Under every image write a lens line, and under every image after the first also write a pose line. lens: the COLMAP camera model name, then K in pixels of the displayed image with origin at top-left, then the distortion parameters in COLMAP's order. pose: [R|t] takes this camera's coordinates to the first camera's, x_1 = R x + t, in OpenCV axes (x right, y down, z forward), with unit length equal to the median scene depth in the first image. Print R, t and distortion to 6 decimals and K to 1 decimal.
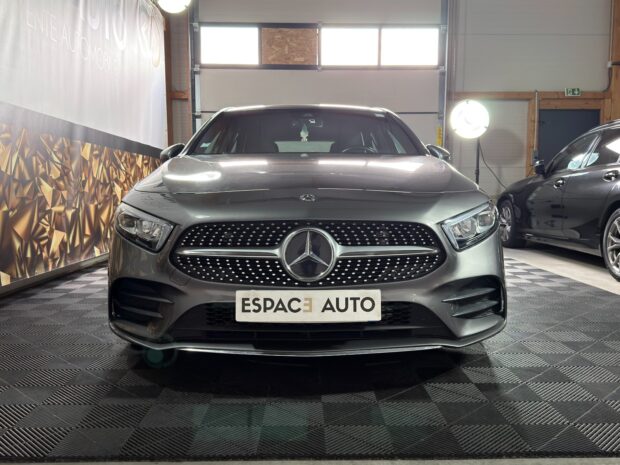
lens RADIAL K [[570.7, 0, 314.1], [0, 570.7, 235.4], [0, 0, 1]] dist [0.116091, -0.267979]
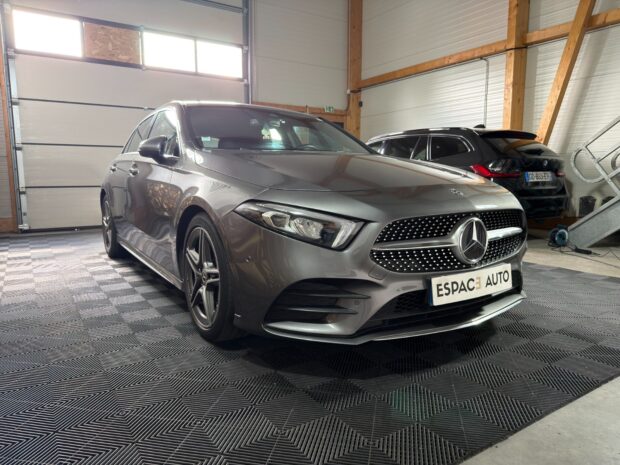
lens RADIAL K [[437.1, 0, 313.0], [0, 437.1, 234.1], [0, 0, 1]] dist [0.036703, -0.056955]
pose [[0.844864, -0.070555, 0.530309, -0.746047], [0.042174, 0.996964, 0.065452, -0.051760], [-0.533317, -0.032932, 0.845274, 0.397271]]
